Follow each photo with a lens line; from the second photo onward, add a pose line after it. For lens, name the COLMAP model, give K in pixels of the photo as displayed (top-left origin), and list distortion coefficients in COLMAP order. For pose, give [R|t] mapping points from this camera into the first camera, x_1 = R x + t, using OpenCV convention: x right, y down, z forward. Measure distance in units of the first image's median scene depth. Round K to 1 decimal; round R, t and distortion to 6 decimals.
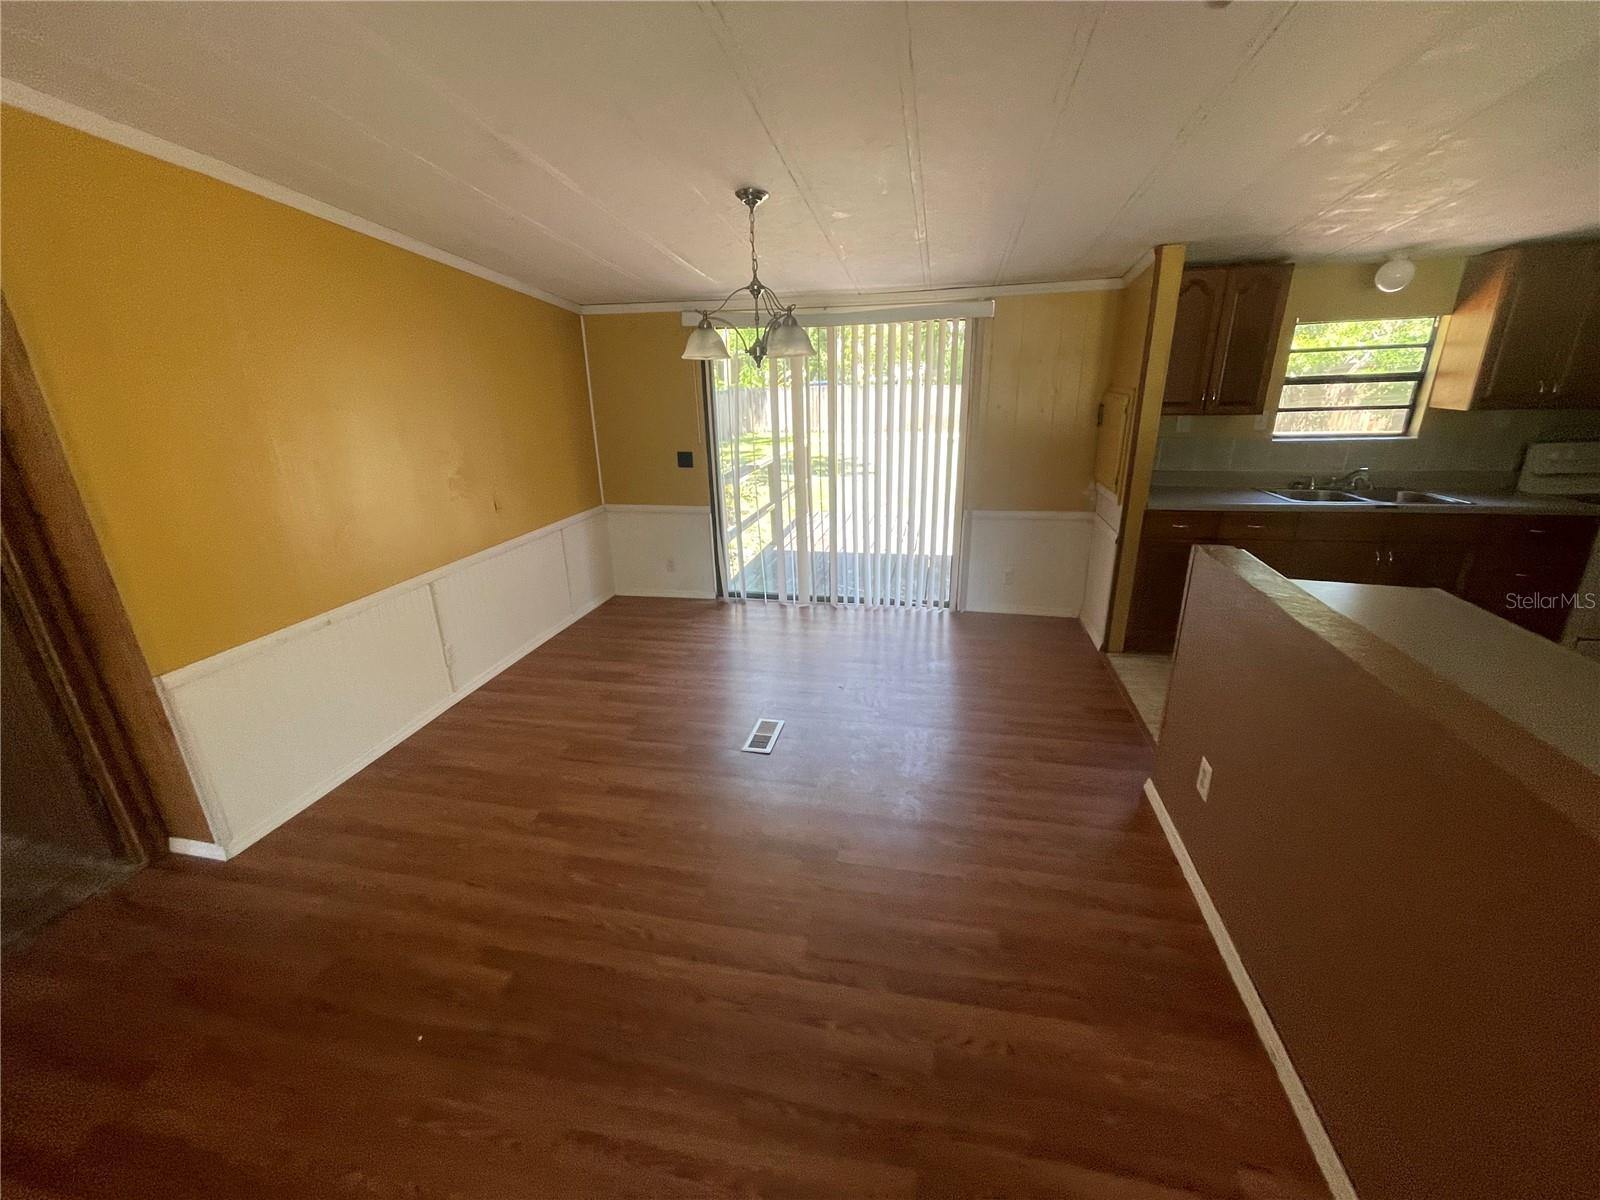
lens RADIAL K [[644.0, 0, 803.2], [0, 644.0, 593.1], [0, 0, 1]] dist [0.002479, -0.000909]
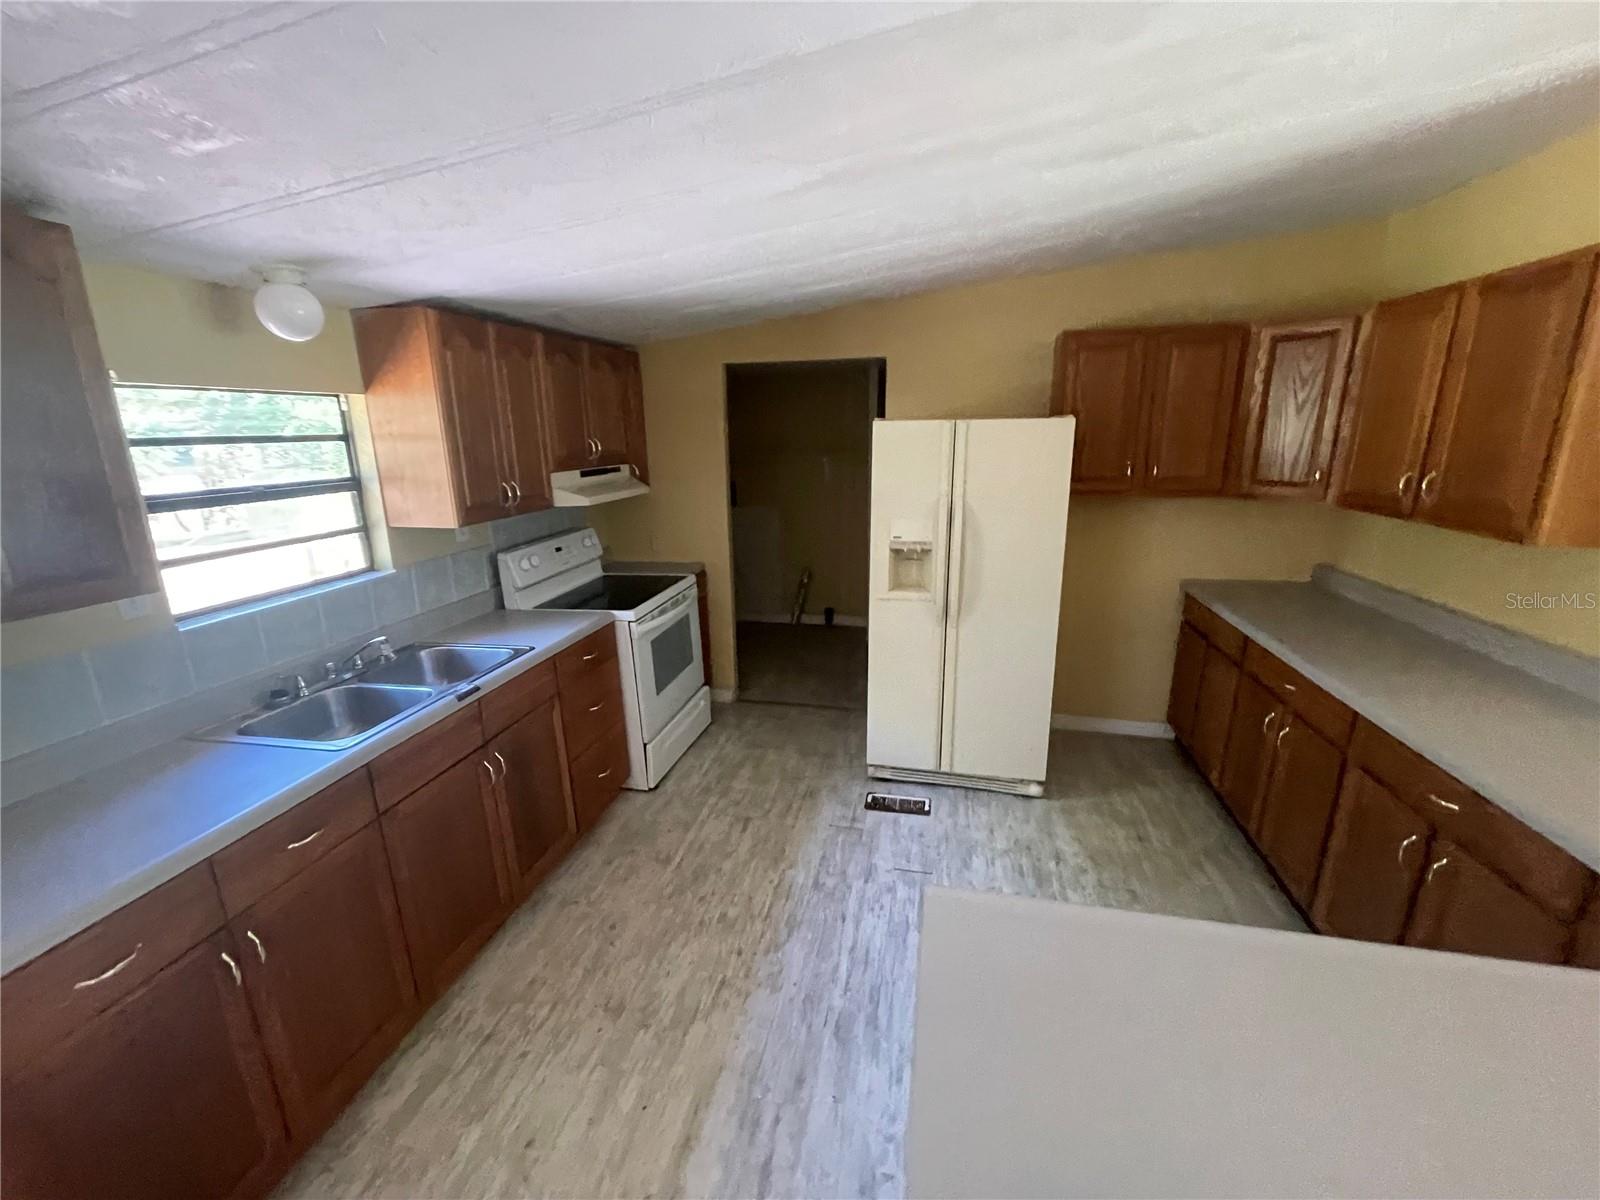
lens RADIAL K [[644.0, 0, 800.4], [0, 644.0, 596.5], [0, 0, 1]] dist [0.002479, -0.000909]
pose [[0.007982, -0.225456, 0.974221, 0.311636], [0.348104, 0.913940, 0.208653, -0.217160], [-0.937422, 0.337465, 0.085778, 0.579507]]
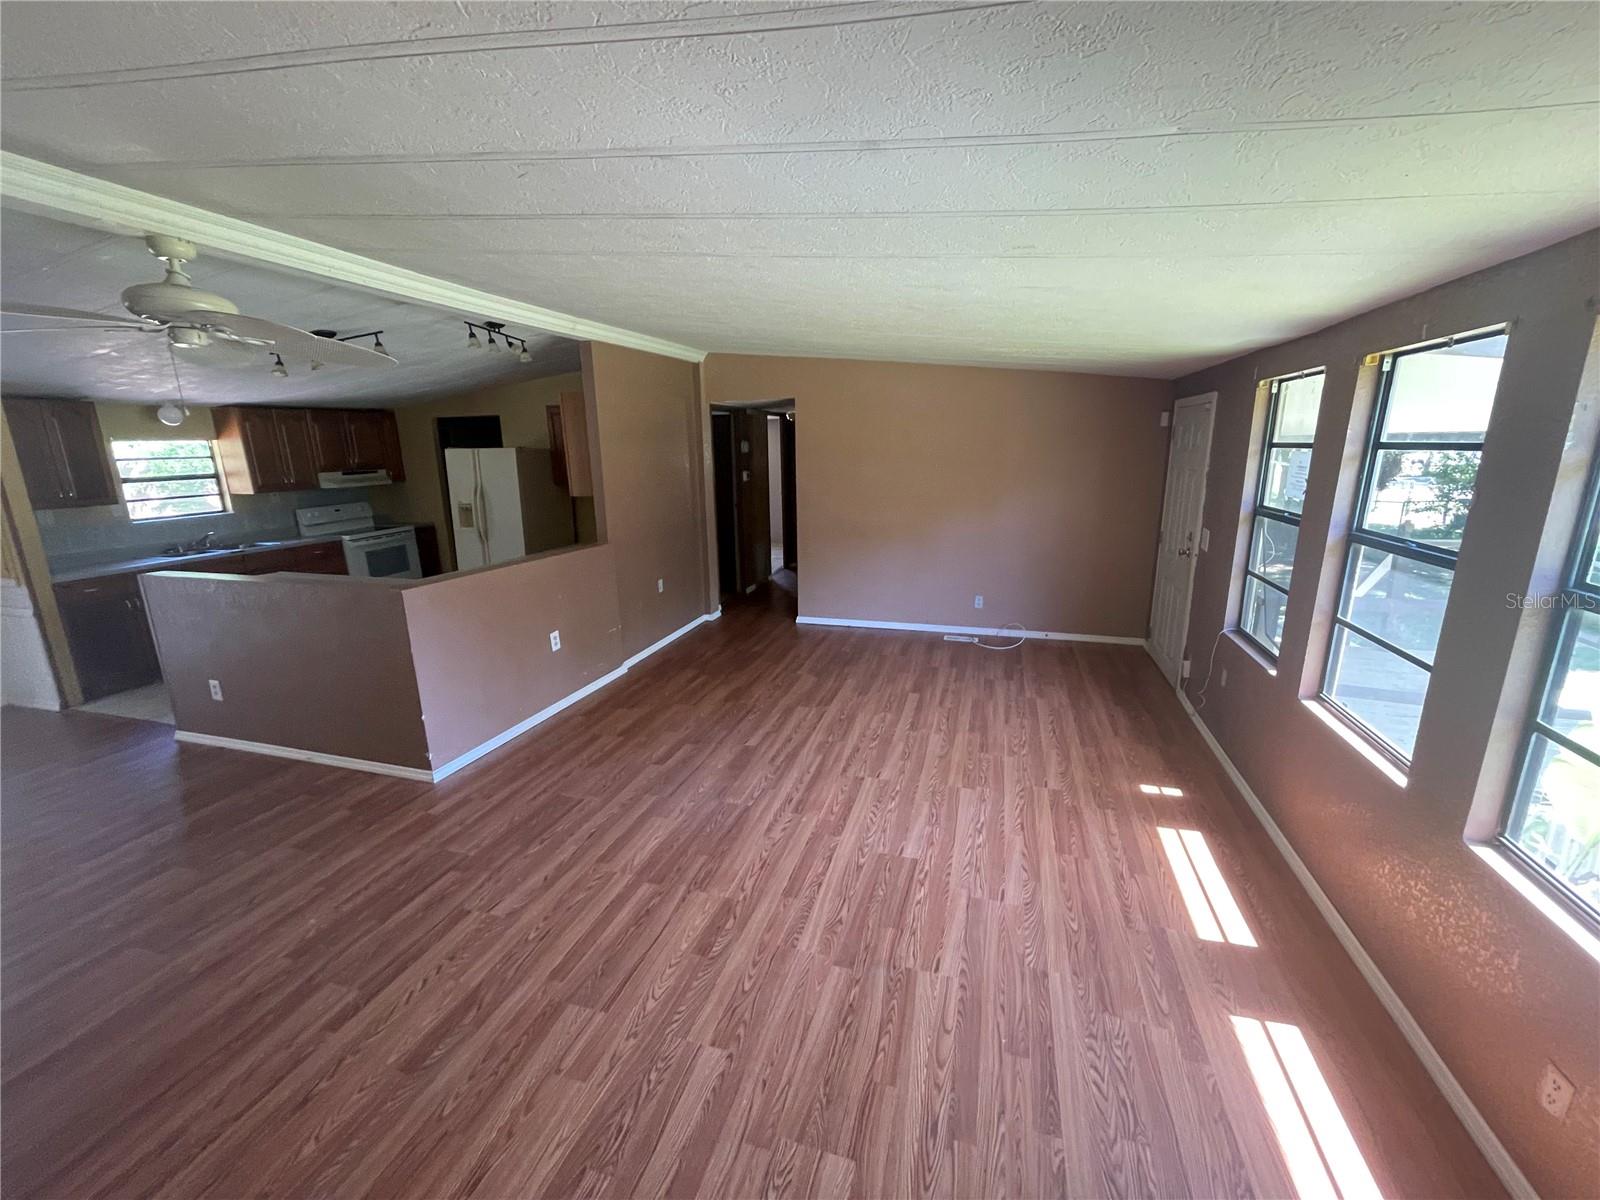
lens RADIAL K [[644.0, 0, 800.9], [0, 644.0, 596.0], [0, 0, 1]] dist [0.002479, -0.000909]
pose [[0.093571, -0.206722, 0.973915, -0.533334], [0.347562, 0.923448, 0.162617, 0.186303], [-0.932977, 0.323280, 0.158256, -0.514809]]
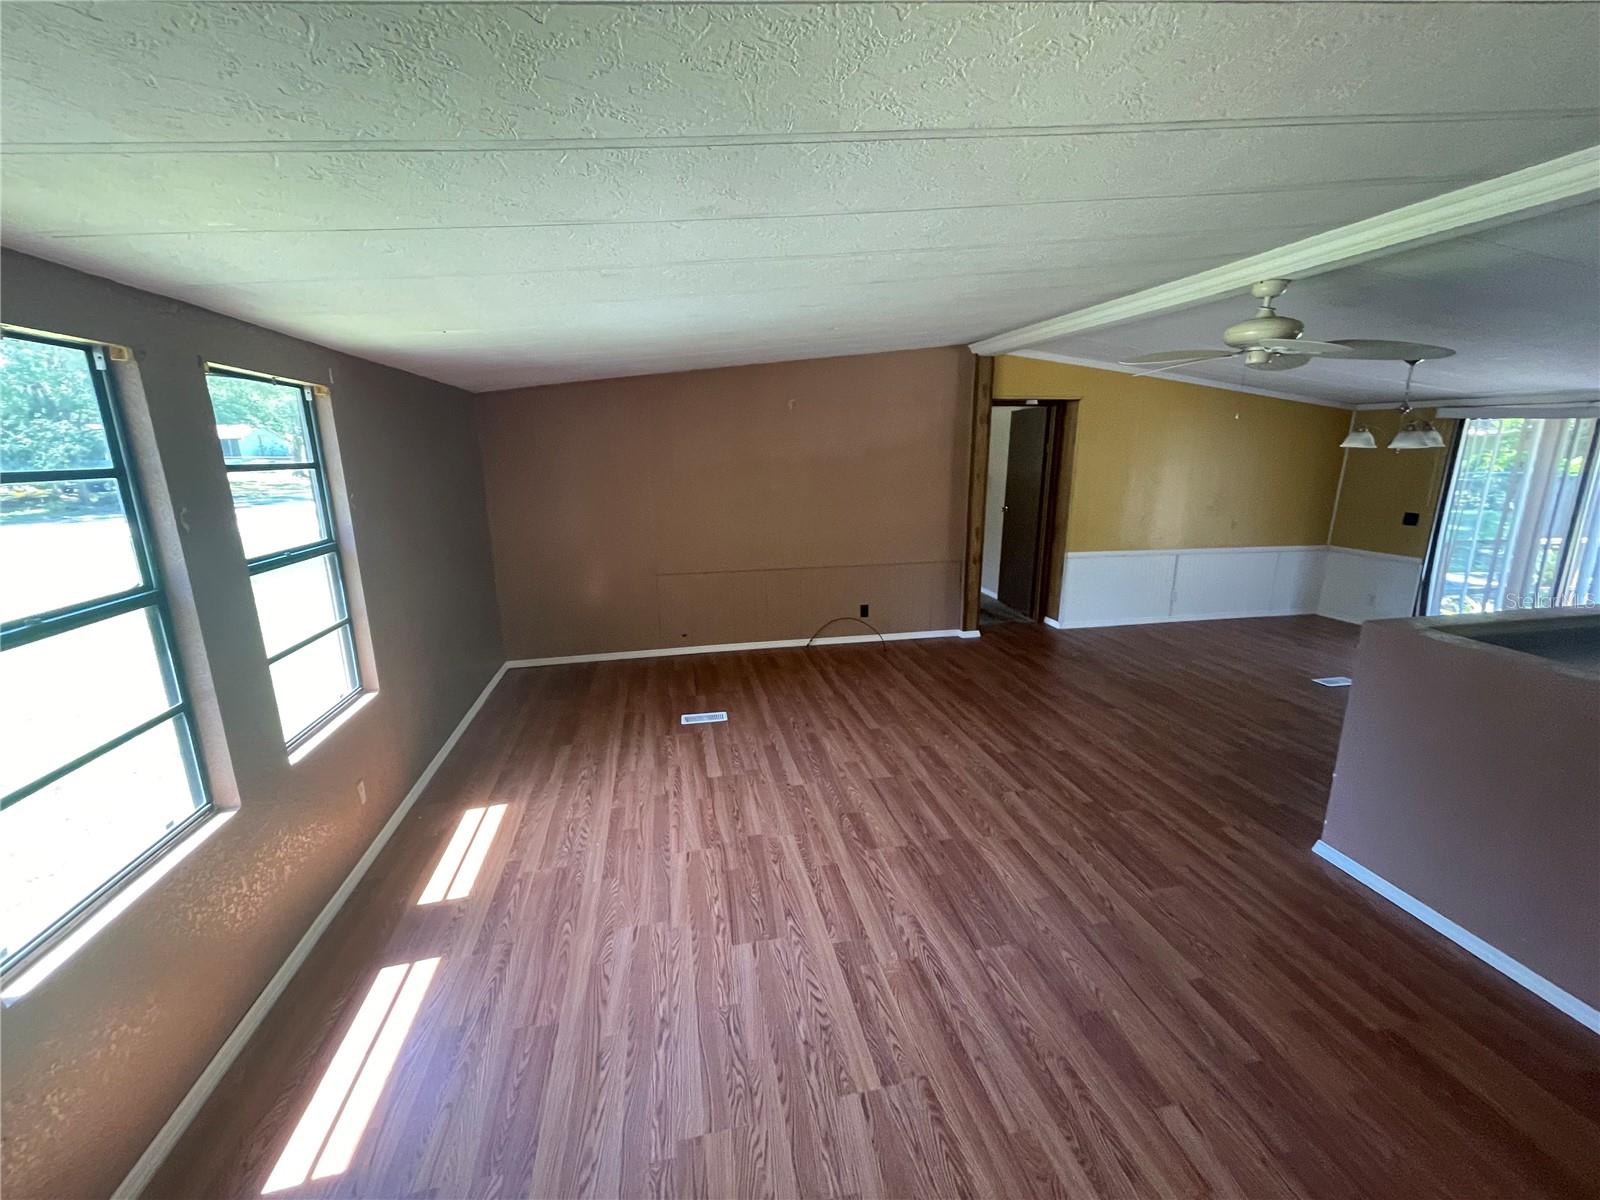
lens RADIAL K [[644.0, 0, 798.0], [0, 644.0, 594.3], [0, 0, 1]] dist [0.002479, -0.000909]
pose [[0.399492, 0.227520, -0.888055, 0.634791], [-0.311363, 0.944802, 0.101992, 0.227571], [0.862241, 0.235762, 0.448282, -0.729760]]
